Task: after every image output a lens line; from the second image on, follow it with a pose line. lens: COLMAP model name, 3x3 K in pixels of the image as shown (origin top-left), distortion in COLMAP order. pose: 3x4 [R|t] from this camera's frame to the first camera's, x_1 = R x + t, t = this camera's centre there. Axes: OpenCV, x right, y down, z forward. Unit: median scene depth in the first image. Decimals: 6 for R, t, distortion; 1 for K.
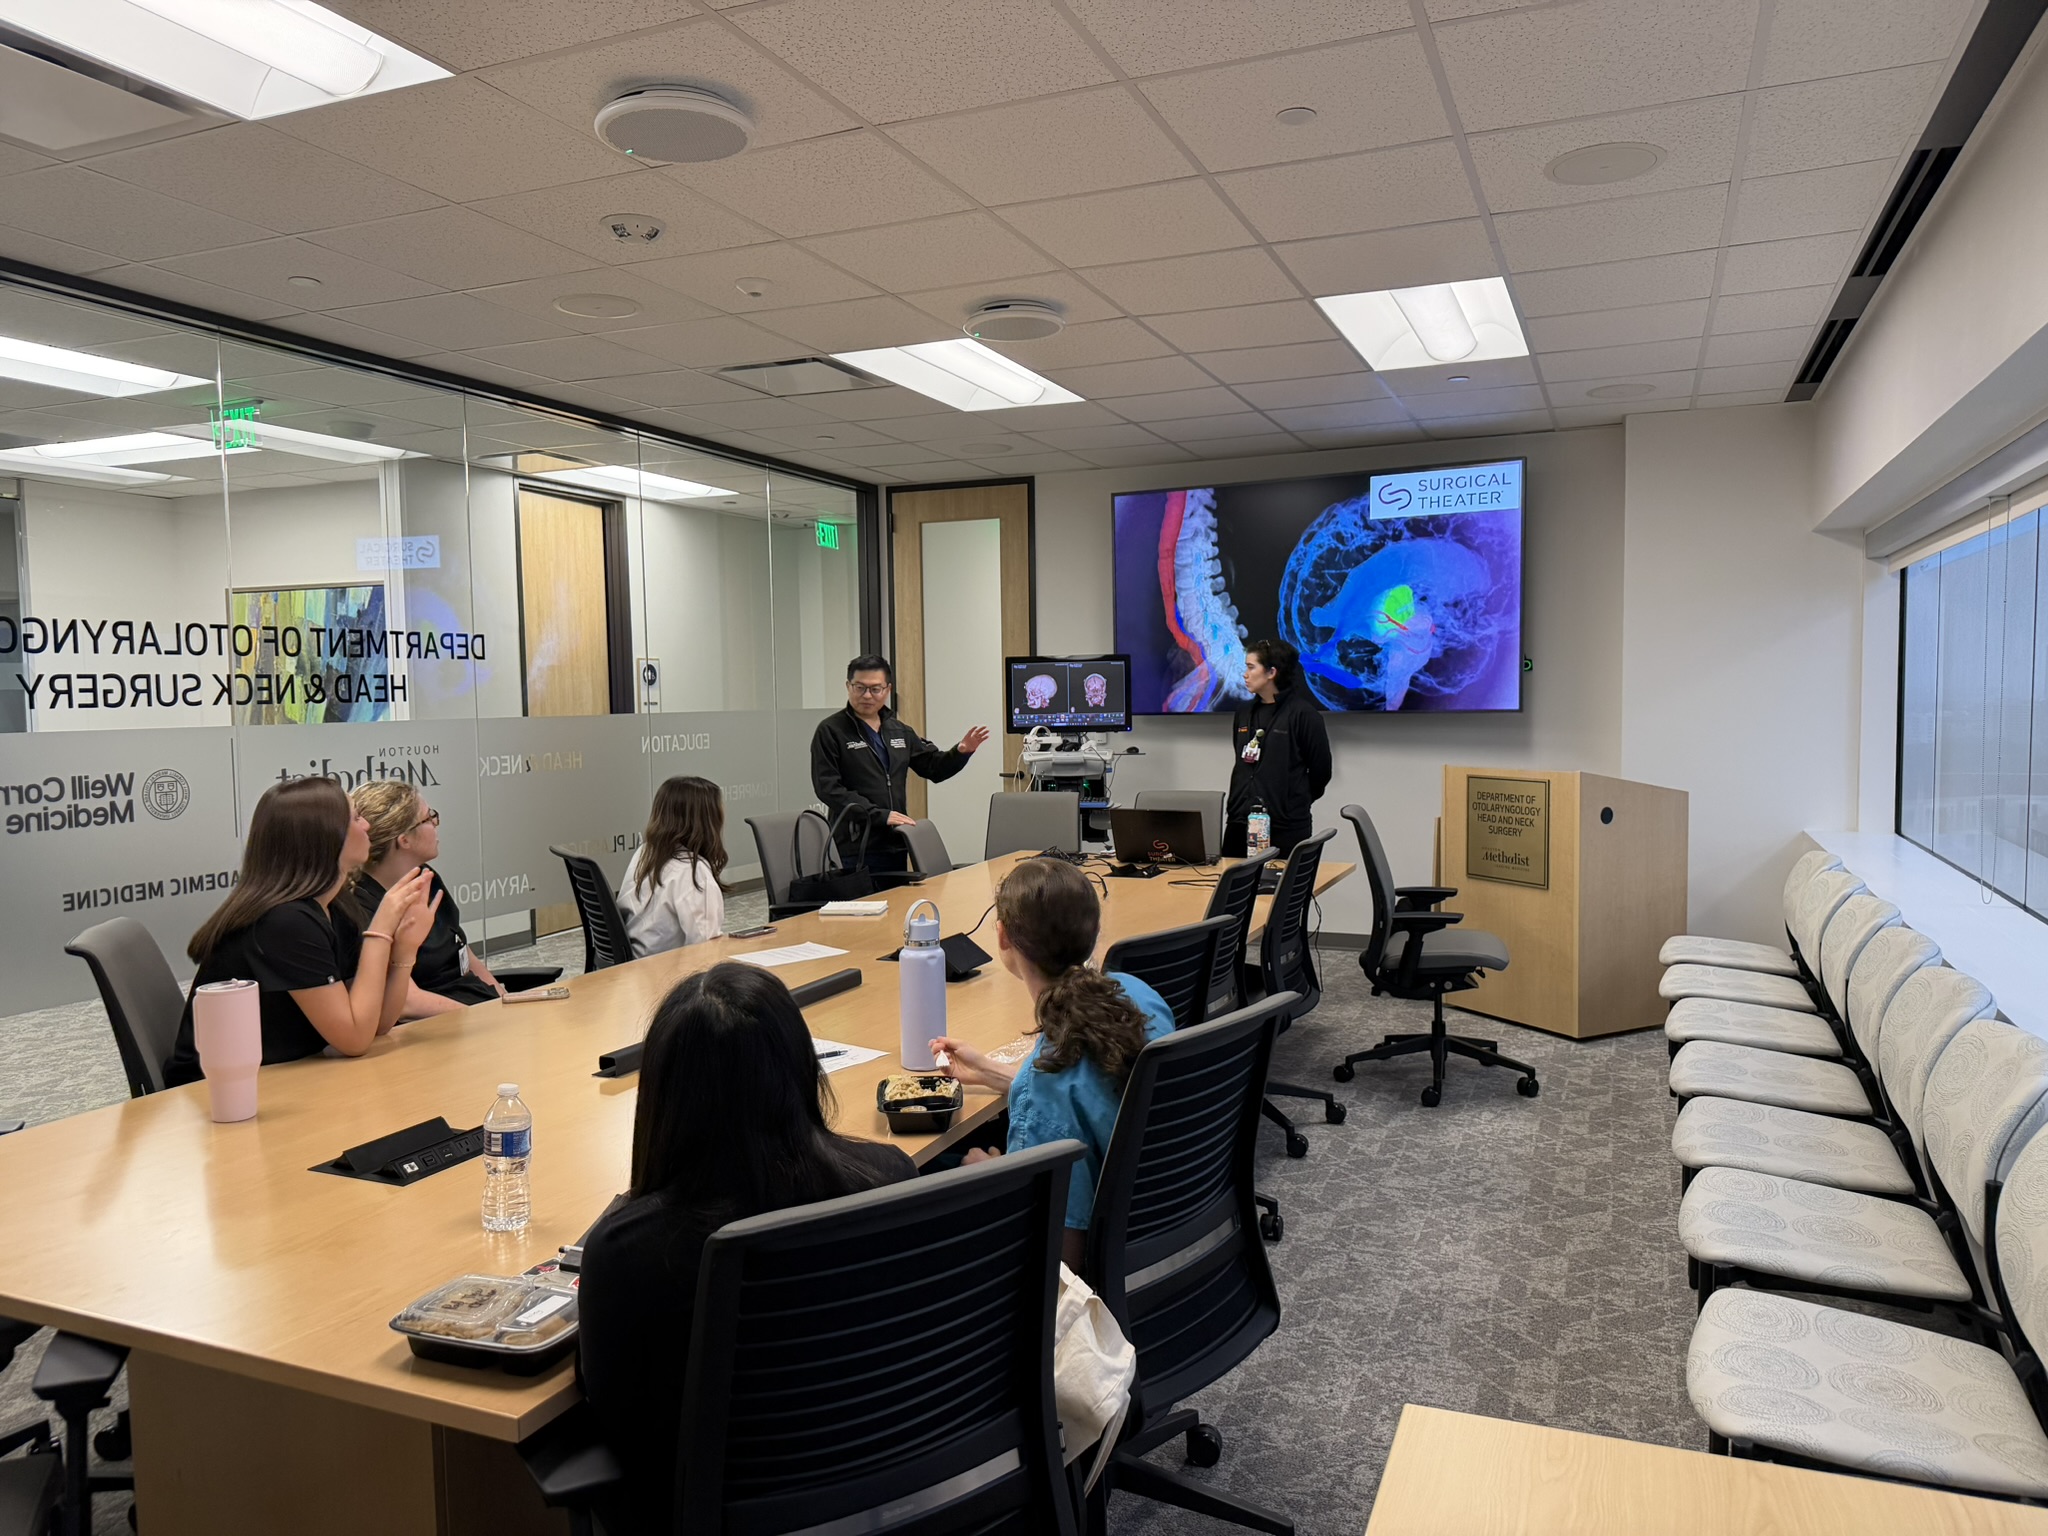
lens RADIAL K [[1439.6, 0, 1028.7], [0, 1439.6, 781.3], [0, 0, 1]] dist [0.043925, -0.058080]
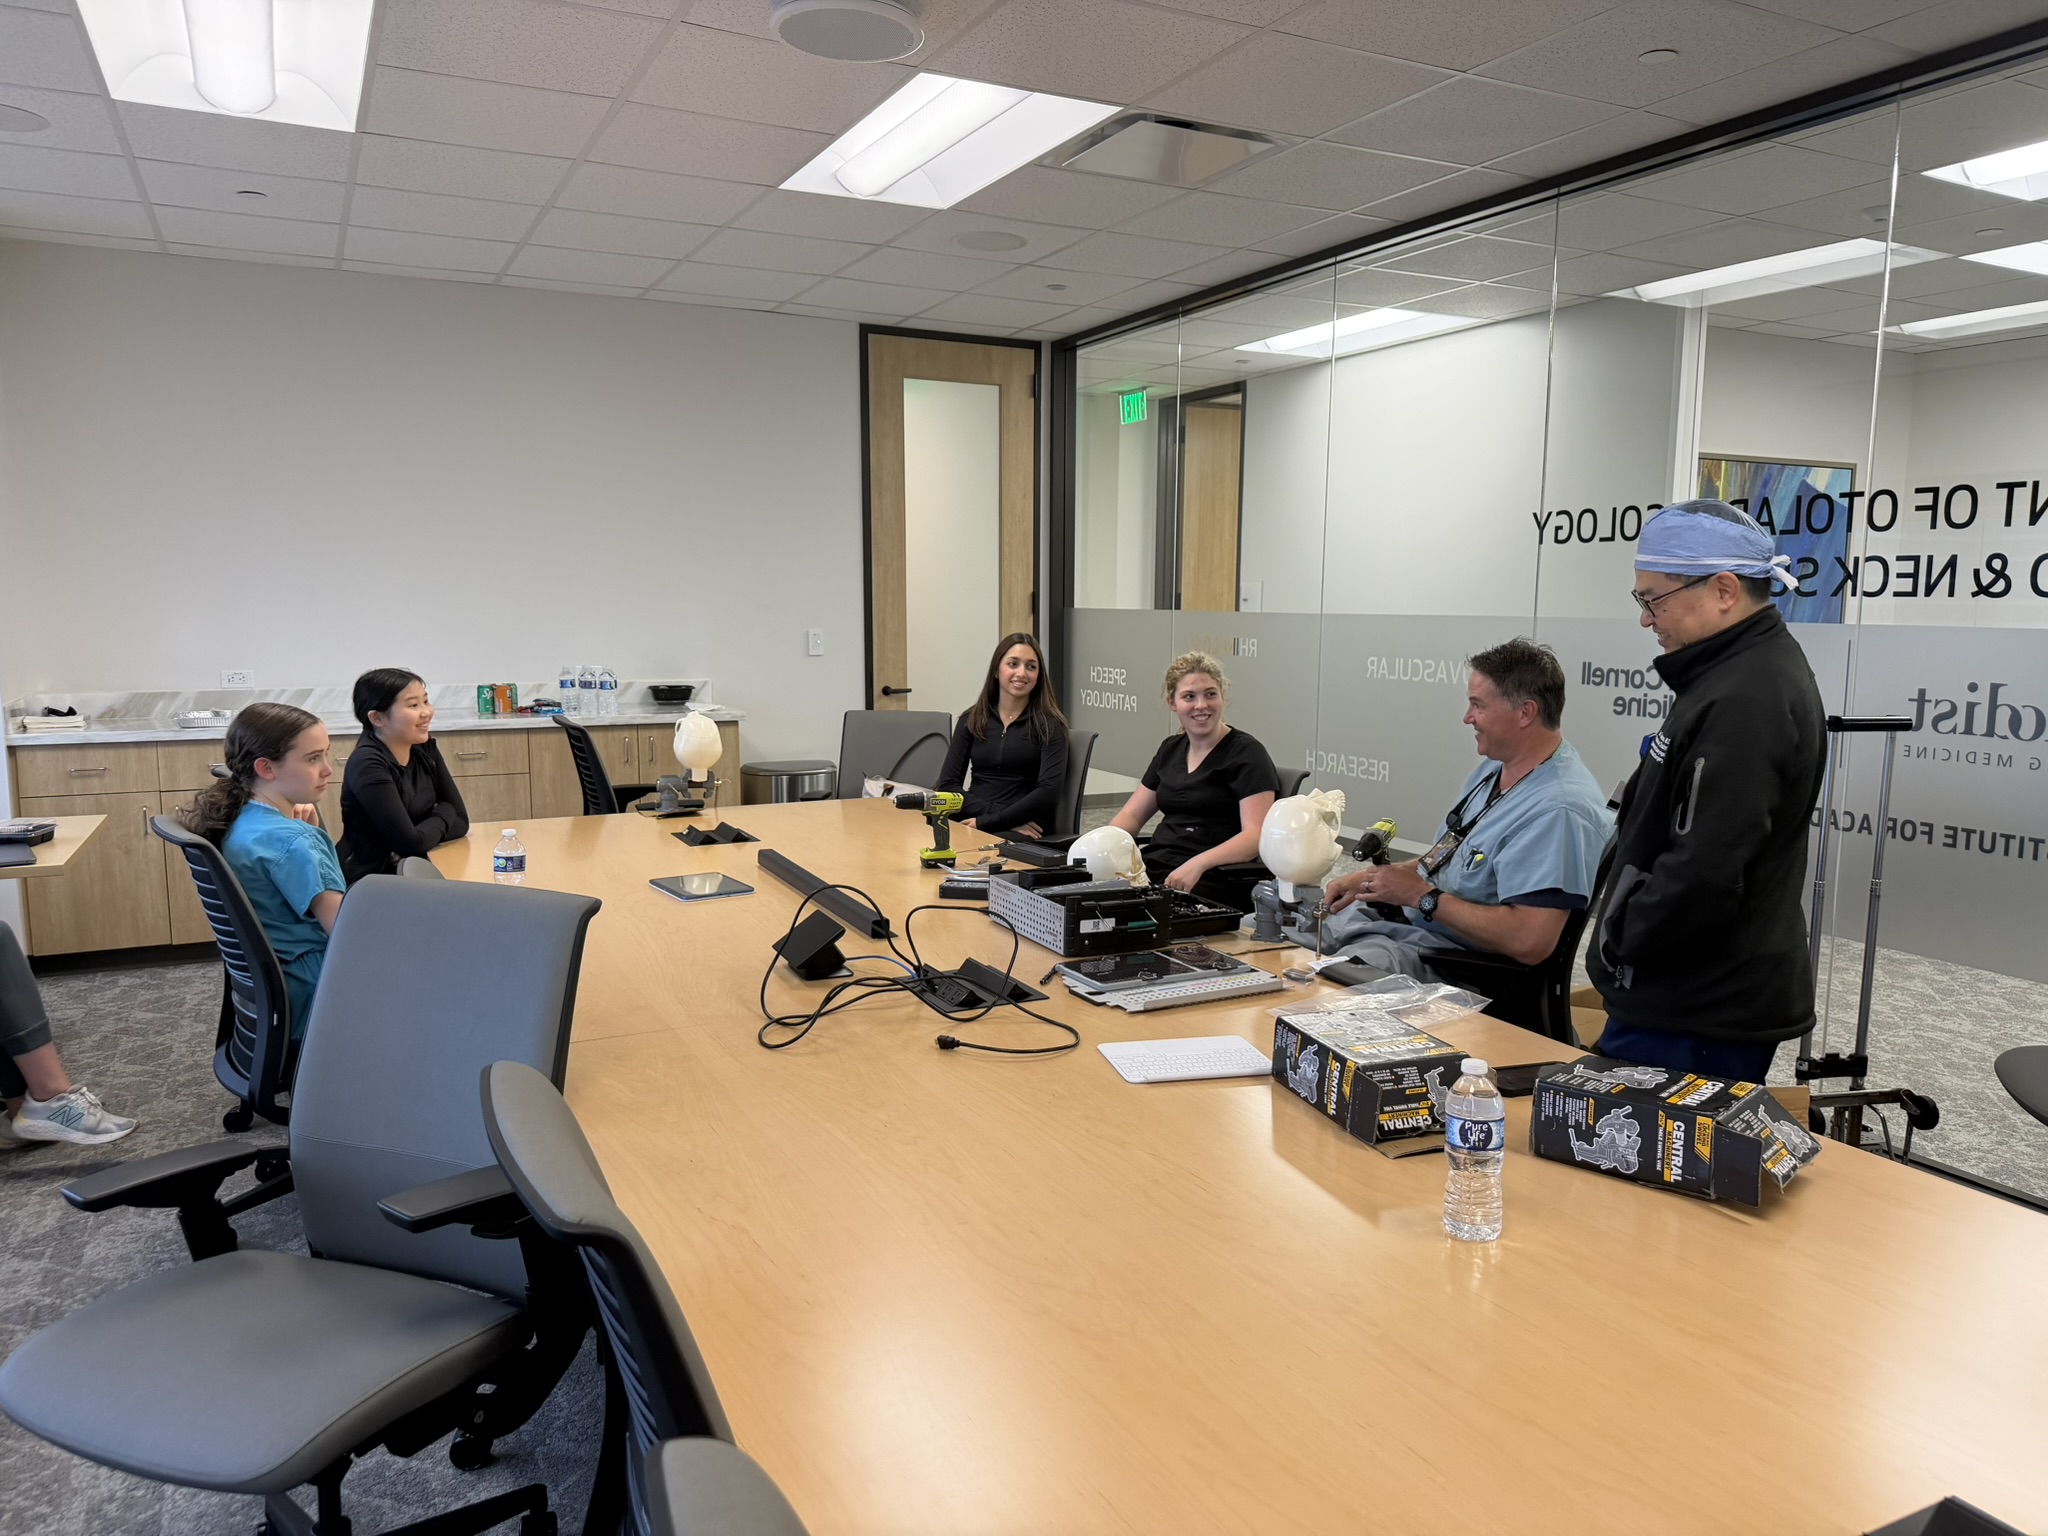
lens RADIAL K [[1439.6, 0, 1024.8], [0, 1439.6, 782.9], [0, 0, 1]] dist [0.043925, -0.058080]
pose [[-0.641332, 0.114067, -0.758737, 0.319966], [-0.043863, 0.981819, 0.184681, -0.076312], [0.766009, 0.151723, -0.624668, 1.125687]]
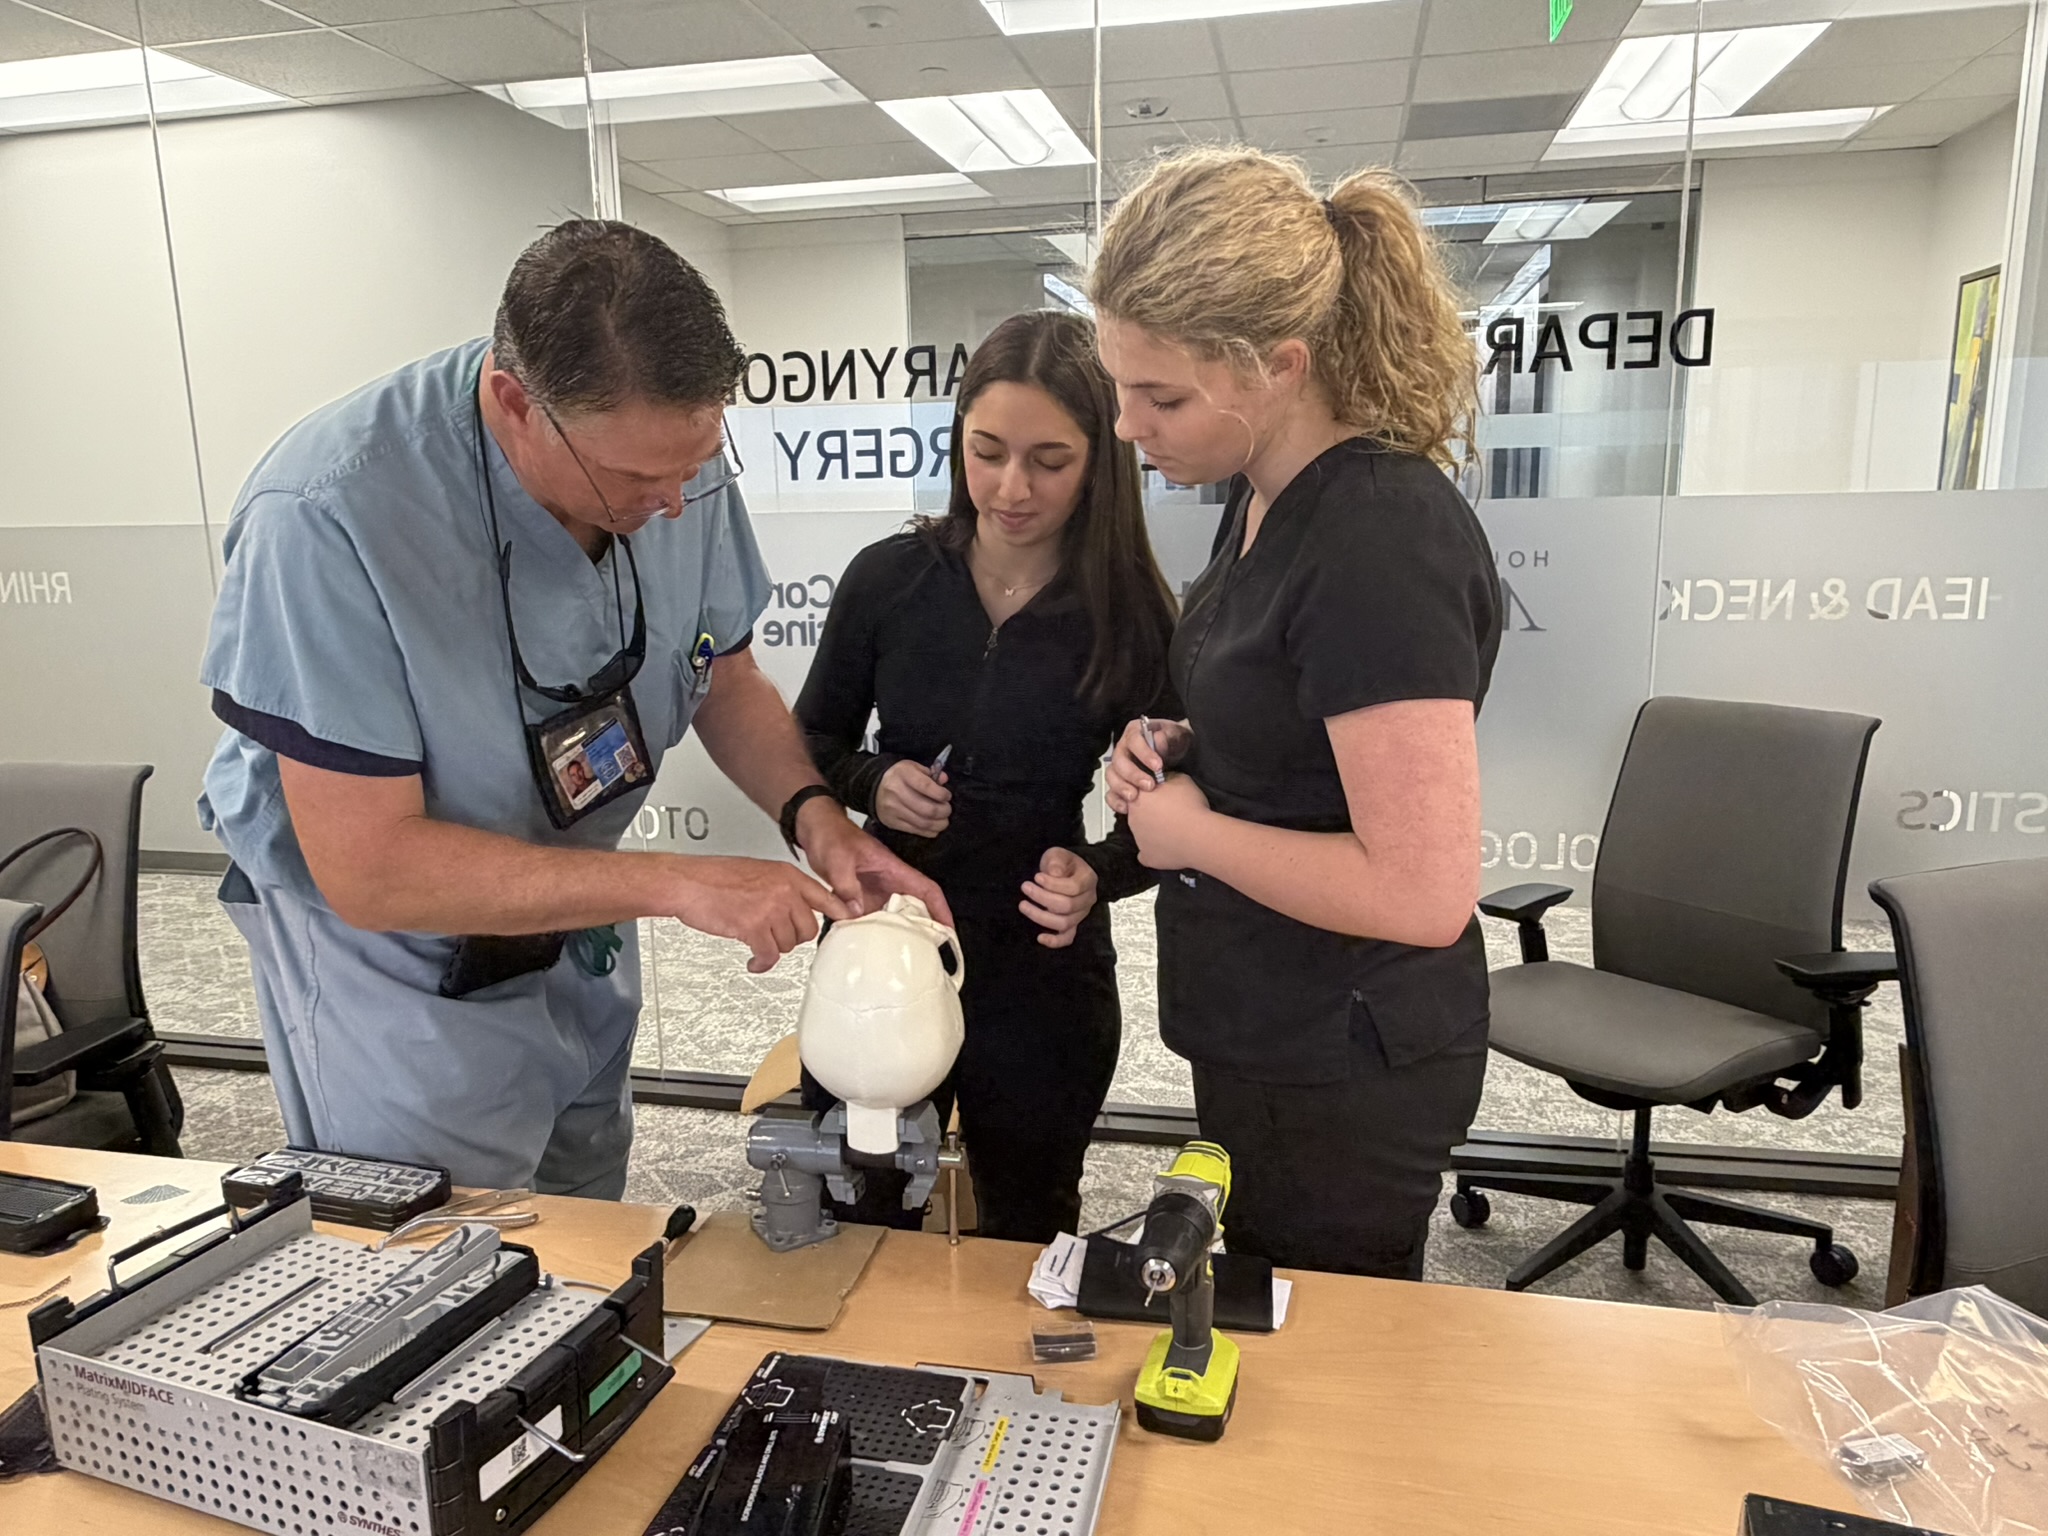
lens RADIAL K [[1439.6, 0, 992.8], [0, 1439.6, 774.5], [0, 0, 1]] dist [0.043925, -0.058080]
pose [[0.179582, 0.207330, -0.961647, 0.059897], [-0.043789, 0.978254, 0.202733, -0.048203], [0.982768, 0.005702, 0.184755, 0.821910]]
